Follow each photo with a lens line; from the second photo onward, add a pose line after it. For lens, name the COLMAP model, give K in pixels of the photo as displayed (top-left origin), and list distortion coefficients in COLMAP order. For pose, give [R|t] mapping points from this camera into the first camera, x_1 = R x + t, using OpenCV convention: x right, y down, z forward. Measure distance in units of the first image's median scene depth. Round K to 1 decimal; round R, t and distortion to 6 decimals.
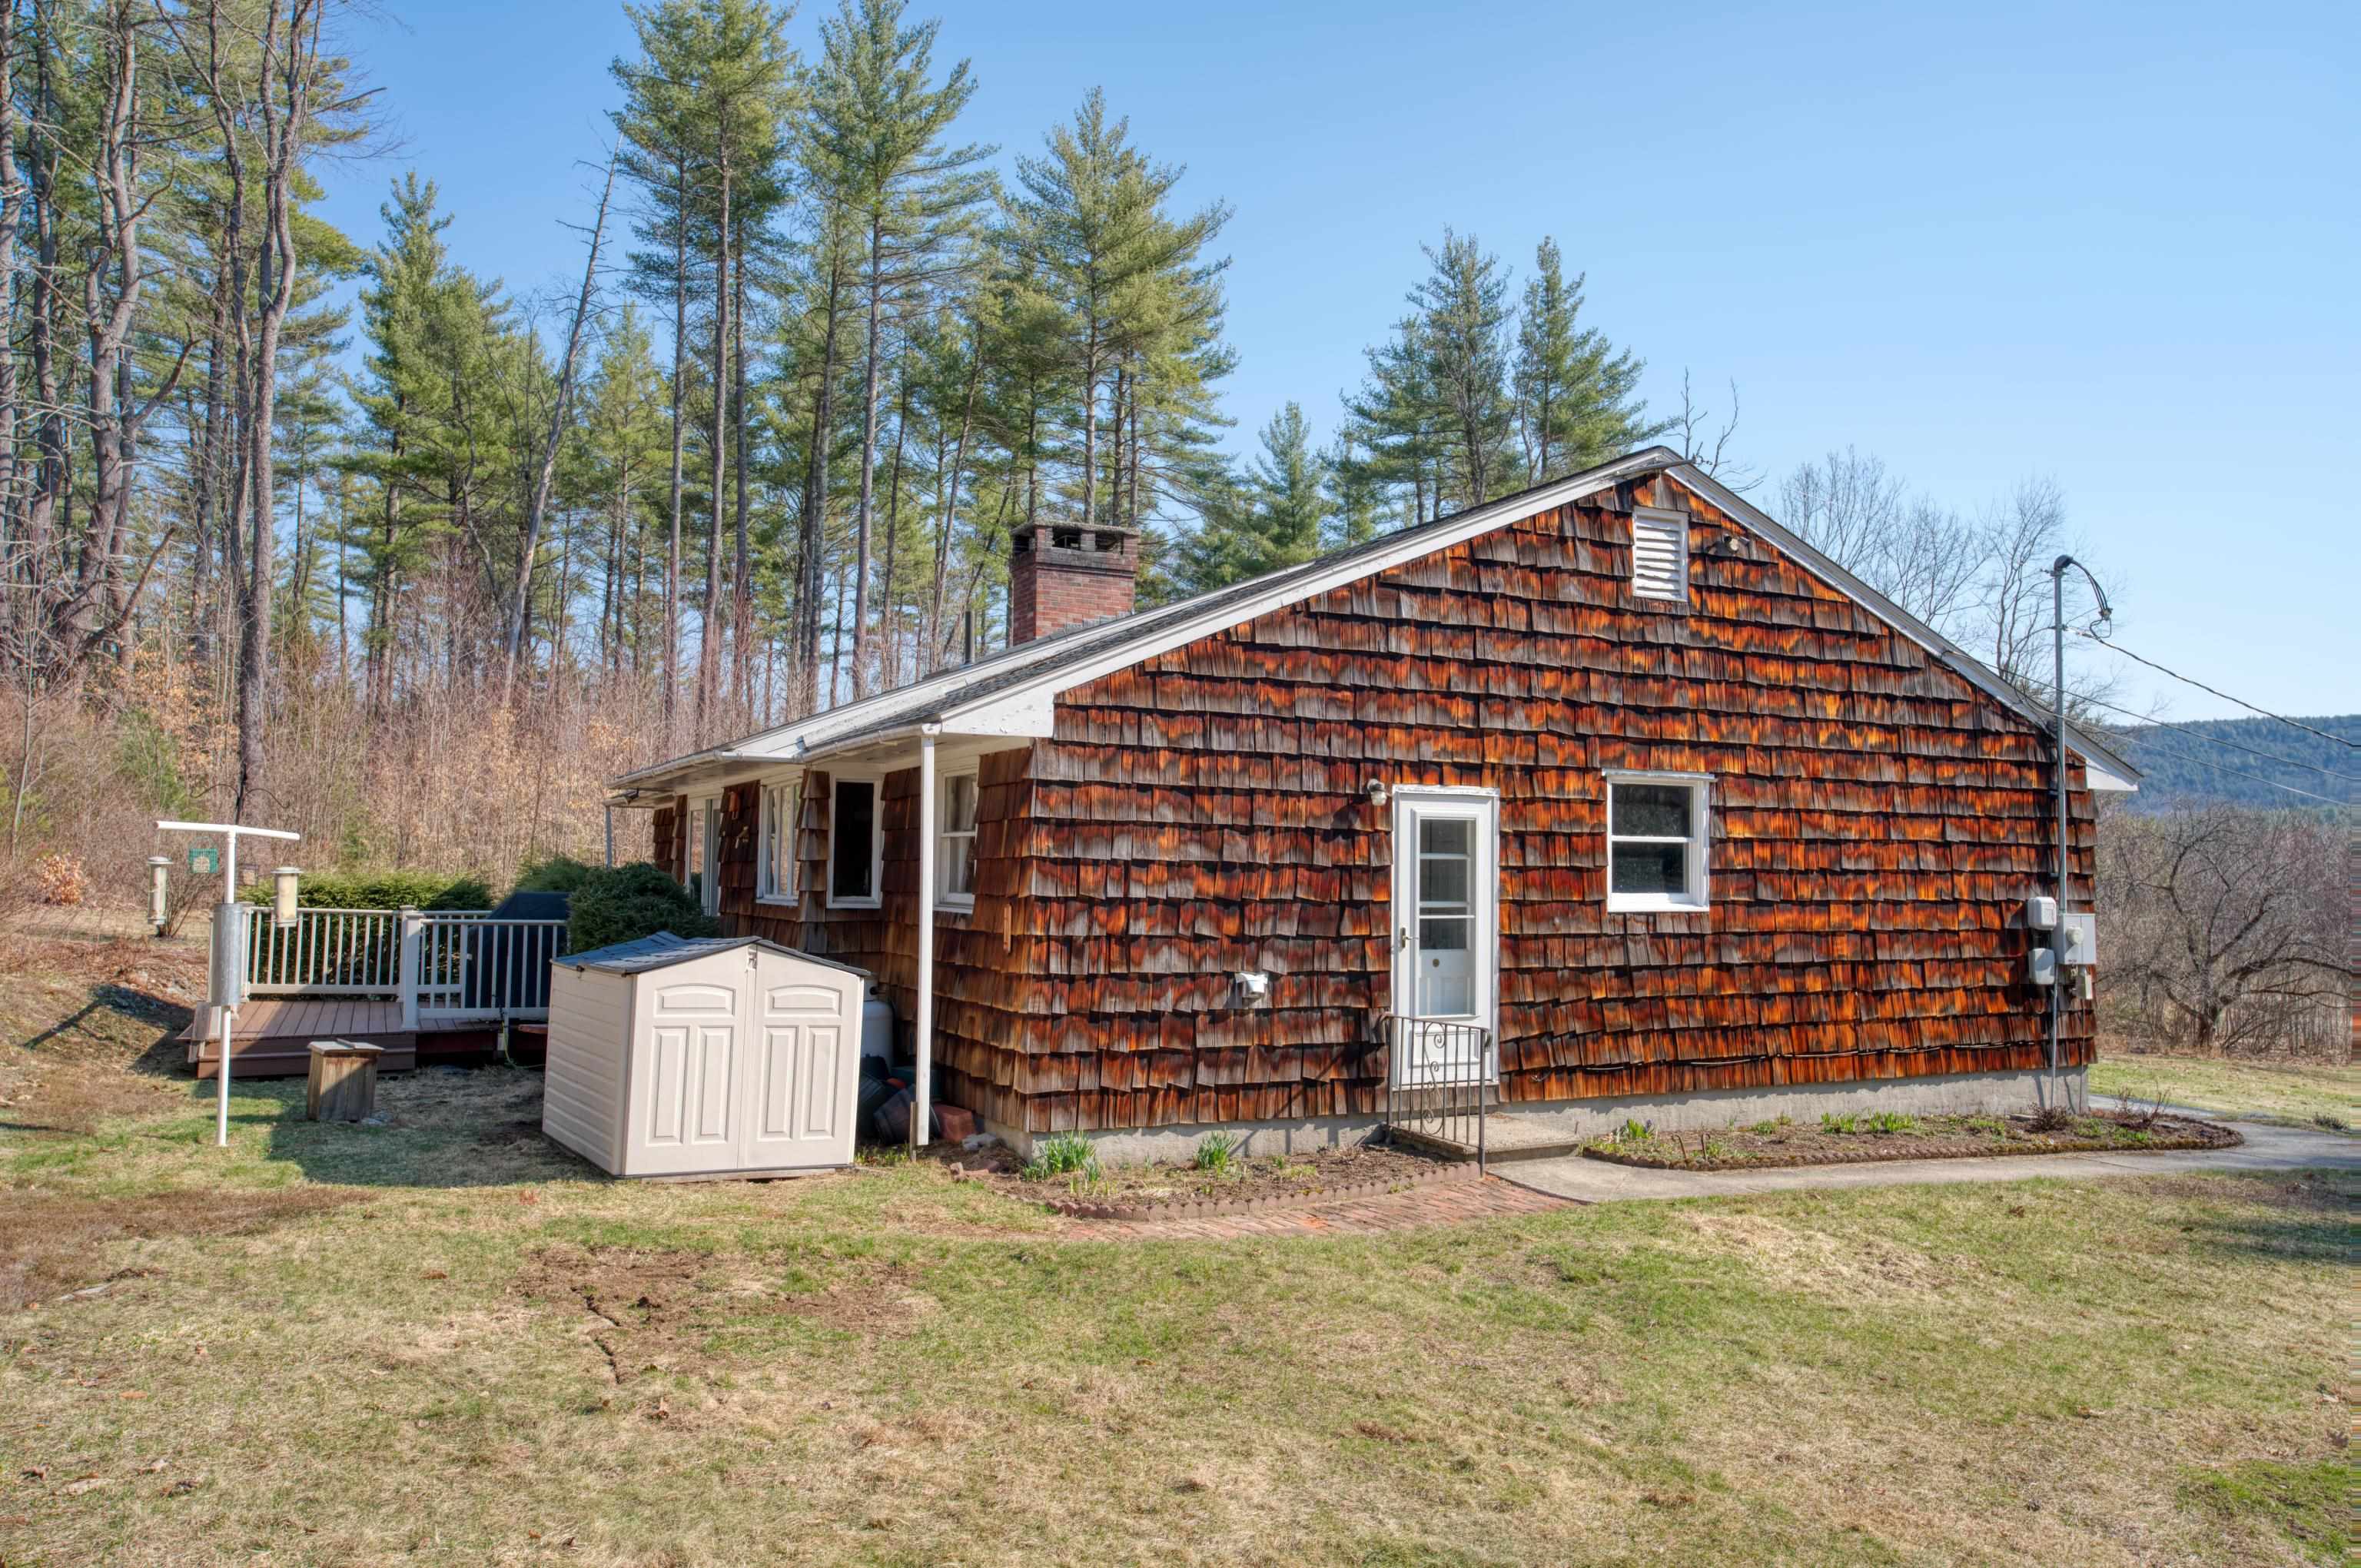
lens RADIAL K [[1714.4, 0, 1180.5], [0, 1714.4, 784.0], [0, 0, 1]] dist [-0.039087, -0.000085]
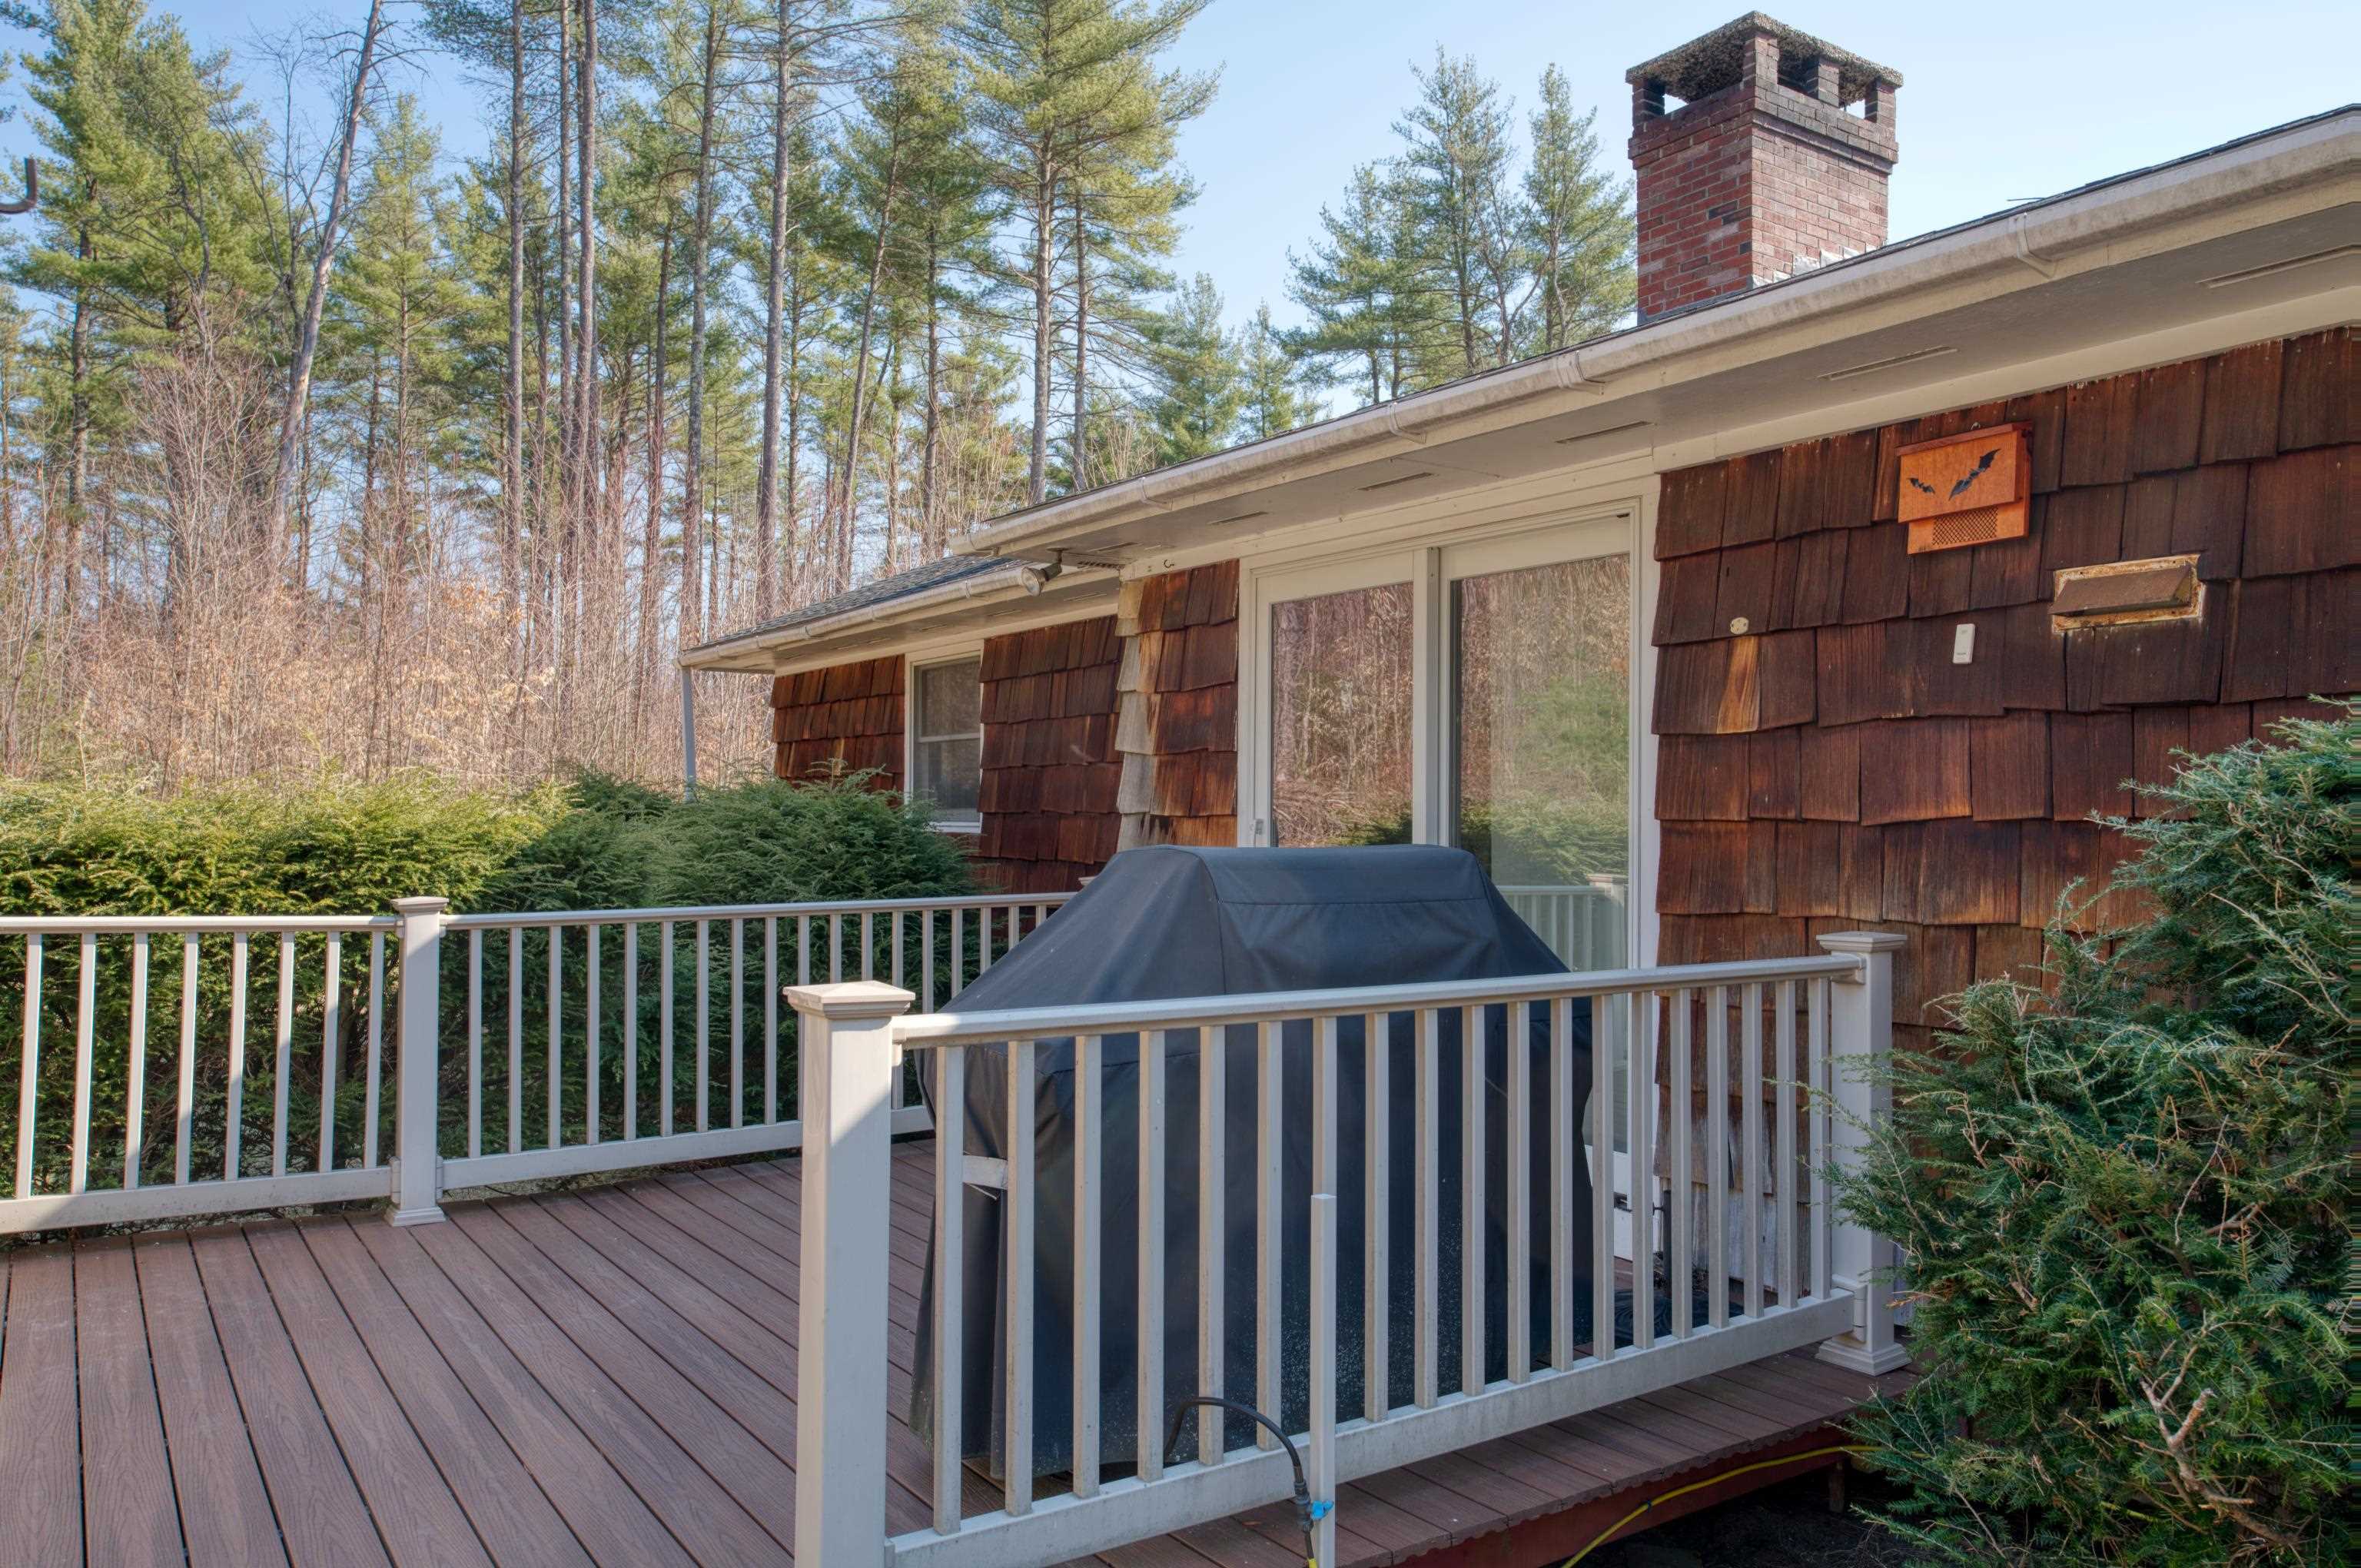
lens RADIAL K [[1646.7, 0, 1180.5], [0, 1646.7, 784.0], [0, 0, 1]] dist [-0.024295, 0.004417]
pose [[0.985489, -0.014851, 0.169090, -0.114521], [0.009827, 0.999486, 0.030508, 0.013674], [-0.169456, -0.028404, 0.985128, 0.213987]]
